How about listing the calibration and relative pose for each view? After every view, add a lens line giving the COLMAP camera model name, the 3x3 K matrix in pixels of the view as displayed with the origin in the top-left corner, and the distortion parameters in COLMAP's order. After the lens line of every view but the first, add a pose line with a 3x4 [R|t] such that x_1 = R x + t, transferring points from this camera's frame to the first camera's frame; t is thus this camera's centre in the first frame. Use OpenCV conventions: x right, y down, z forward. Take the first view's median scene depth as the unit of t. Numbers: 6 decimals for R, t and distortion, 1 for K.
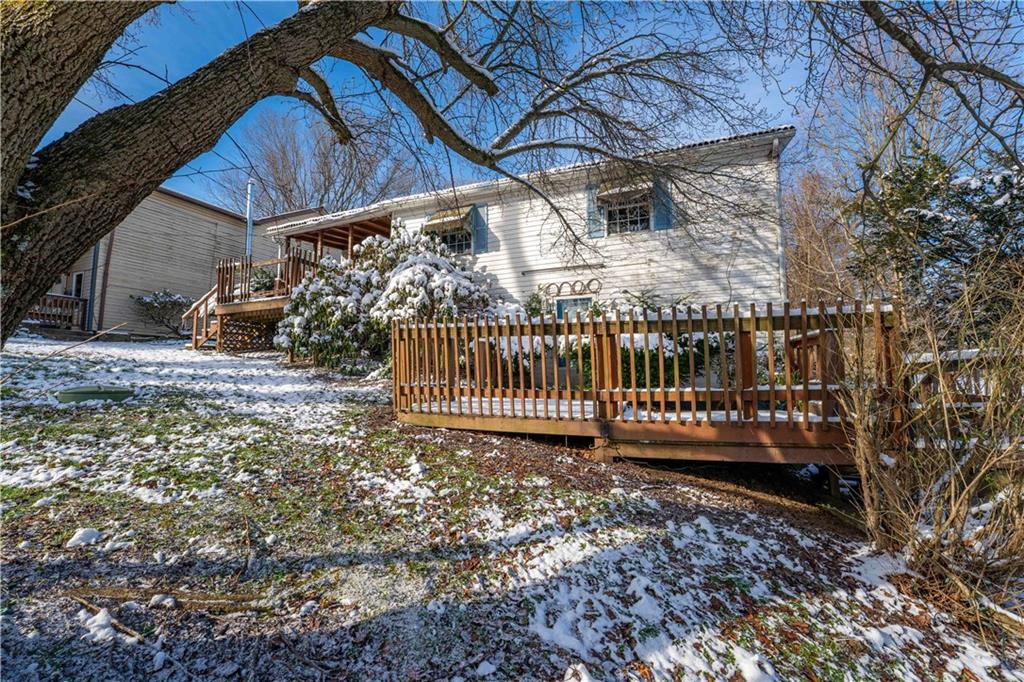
lens RADIAL K [[403.1, 0, 544.1], [0, 403.1, 327.4], [0, 0, 1]] dist [-0.018560, -0.000078]
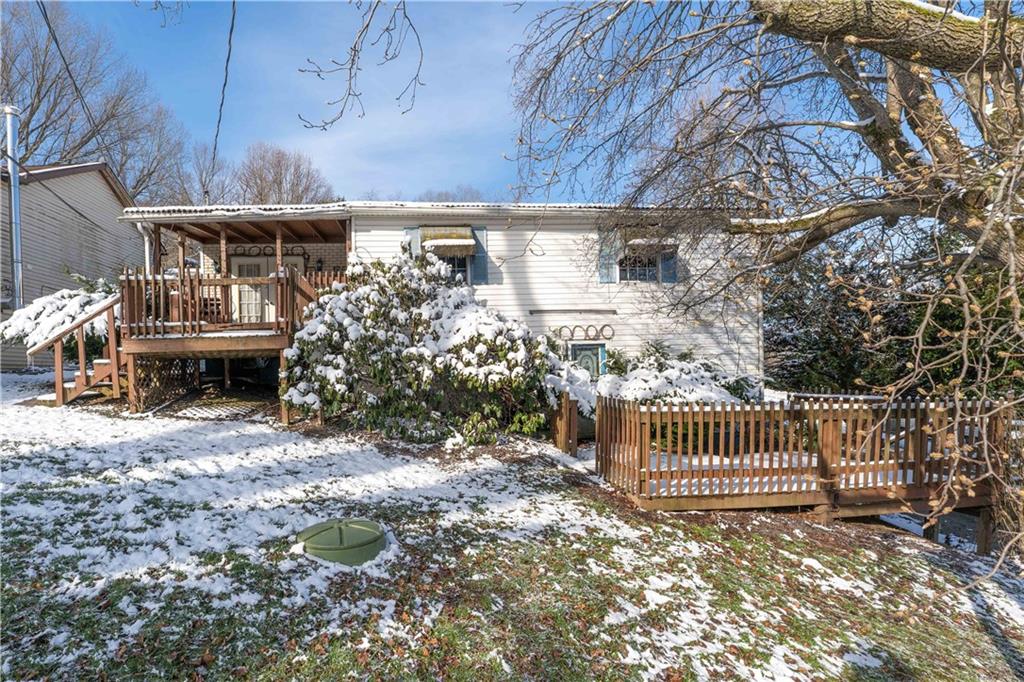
lens RADIAL K [[430.7, 0, 542.5], [0, 430.7, 359.5], [0, 0, 1]] dist [-0.012489, 0.000244]
pose [[0.908971, 0.019142, 0.416420, -0.496440], [-0.038051, 0.998585, 0.037155, -0.072240], [-0.415119, -0.049618, 0.908413, 0.093274]]
